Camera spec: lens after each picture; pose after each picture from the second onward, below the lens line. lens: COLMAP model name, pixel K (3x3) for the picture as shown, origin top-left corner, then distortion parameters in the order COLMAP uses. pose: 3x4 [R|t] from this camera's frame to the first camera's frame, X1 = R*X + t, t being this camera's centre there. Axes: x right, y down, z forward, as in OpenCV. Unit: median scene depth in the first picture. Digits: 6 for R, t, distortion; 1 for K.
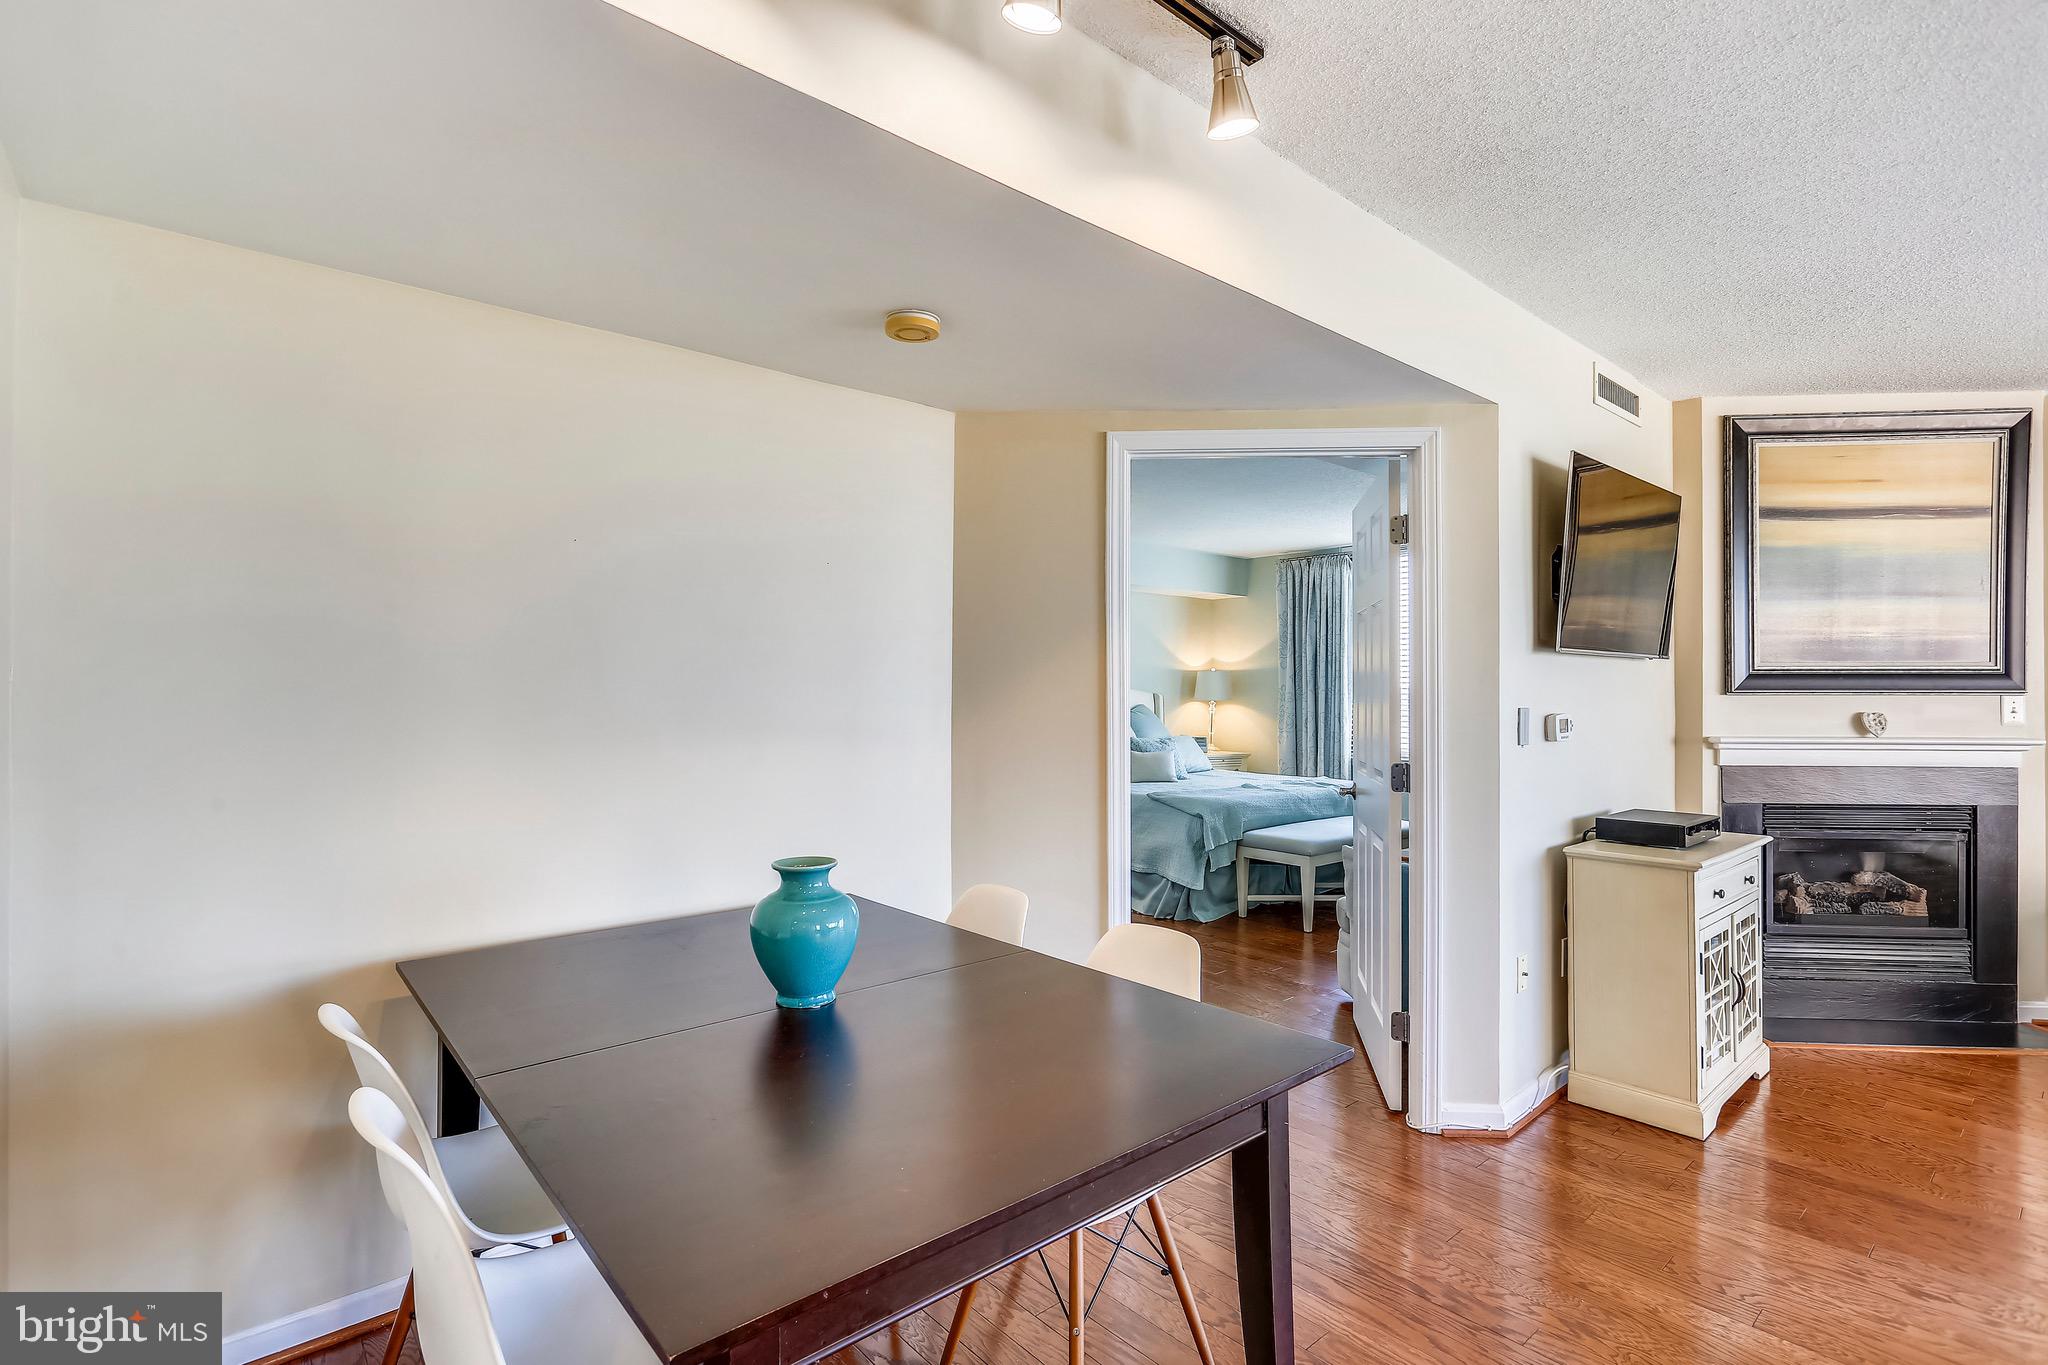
lens RADIAL K [[974.8, 0, 1037.4], [0, 974.8, 684.9], [0, 0, 1]] dist [-0.011984, -0.000125]
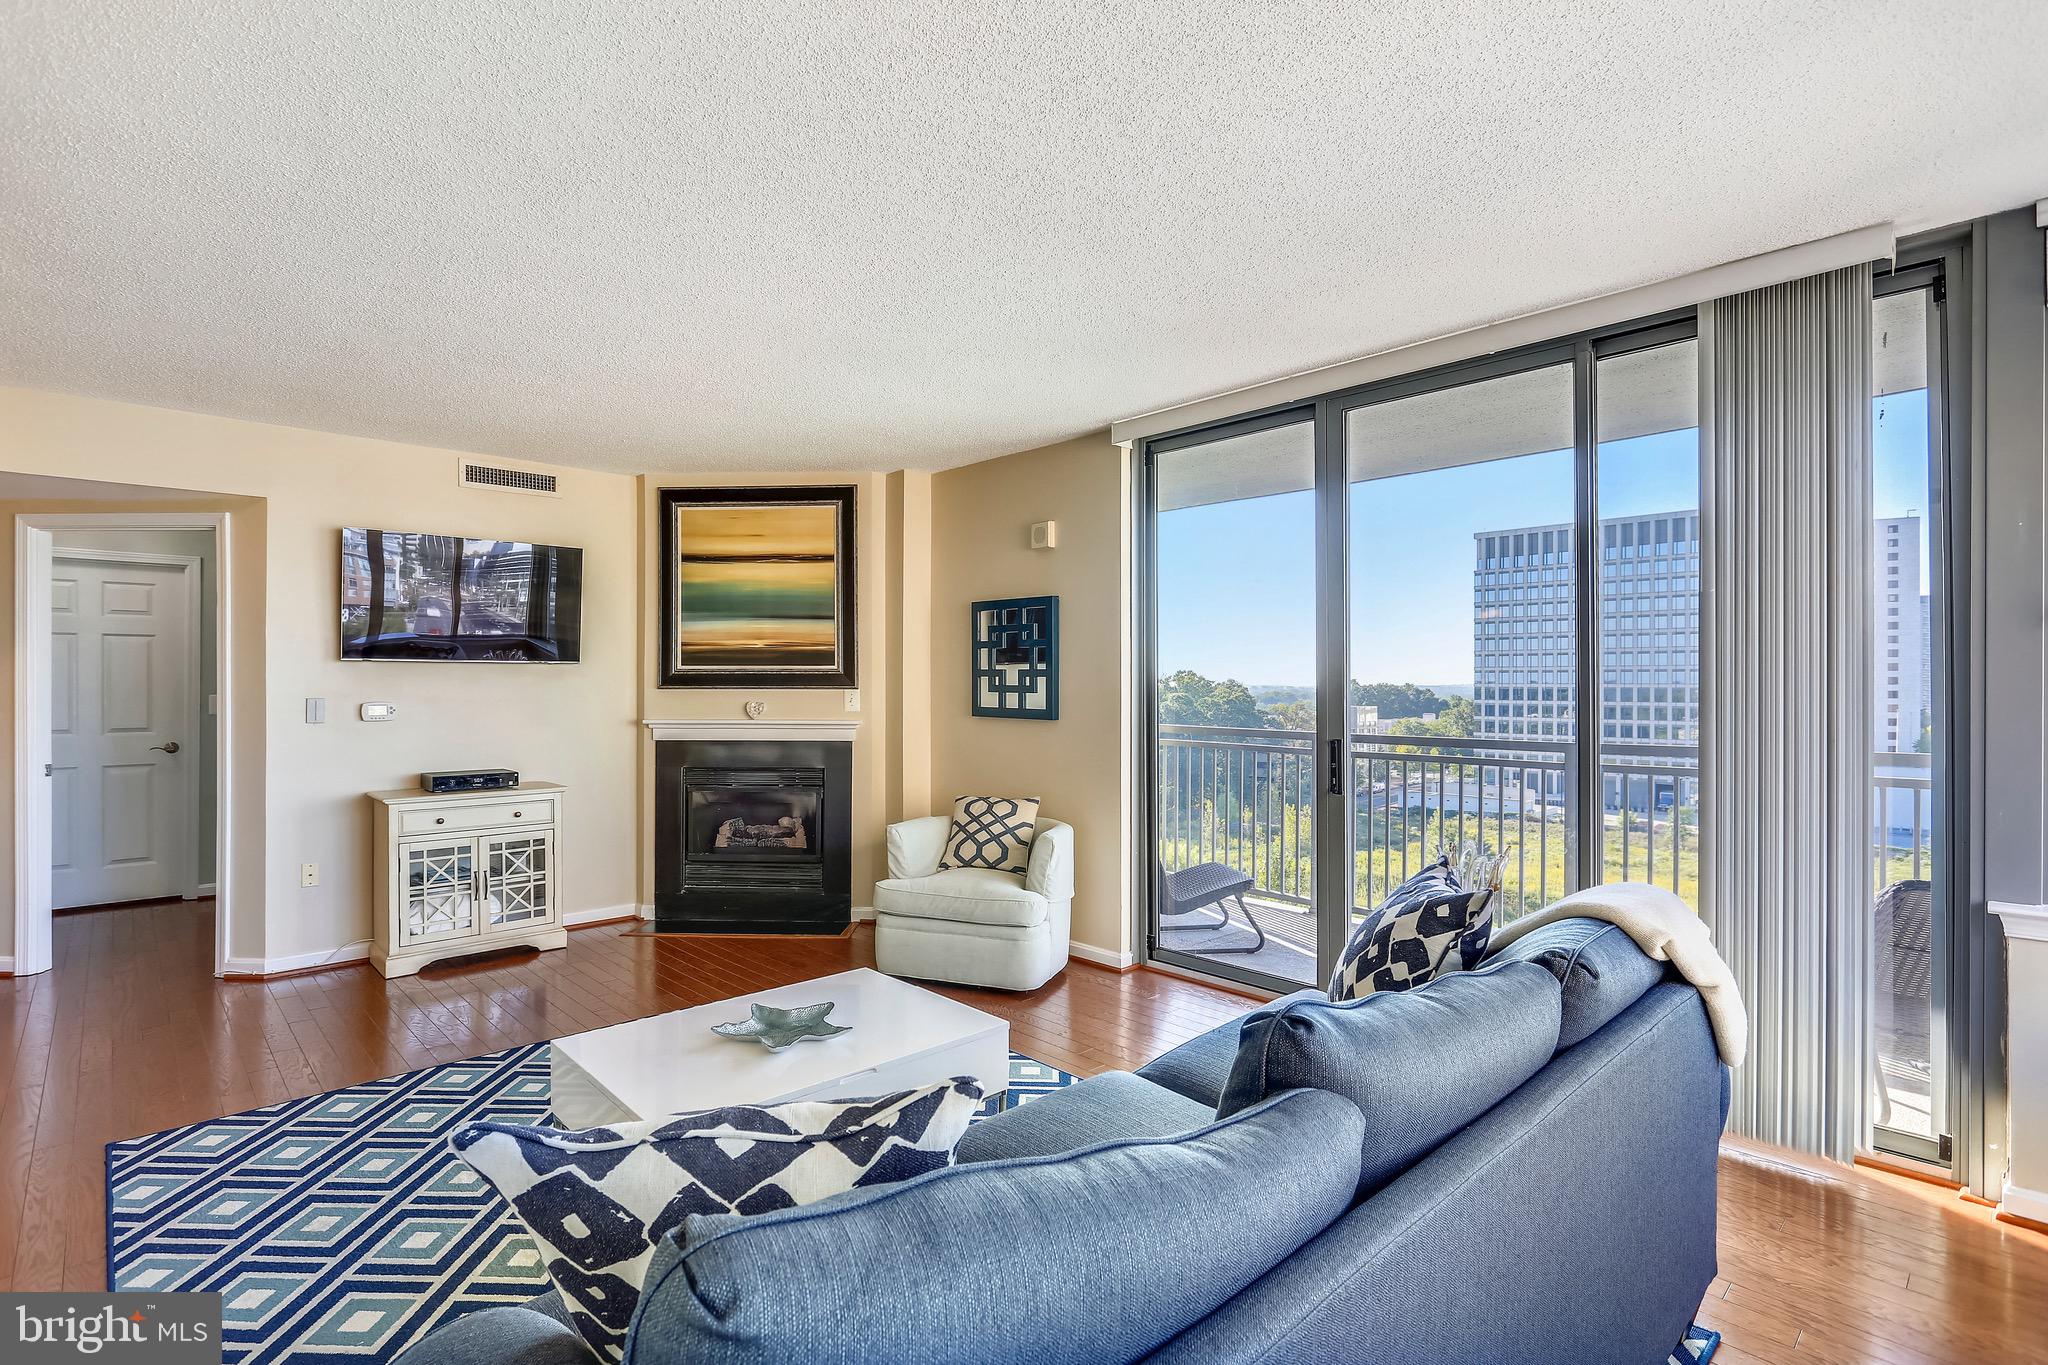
lens RADIAL K [[974.8, 0, 1037.4], [0, 974.8, 684.9], [0, 0, 1]] dist [-0.011984, -0.000125]
pose [[0.998851, 0.002577, 0.047854, 1.210813], [-0.003118, 0.999932, 0.011247, -0.013253], [-0.047821, -0.011384, 0.998791, -0.428218]]
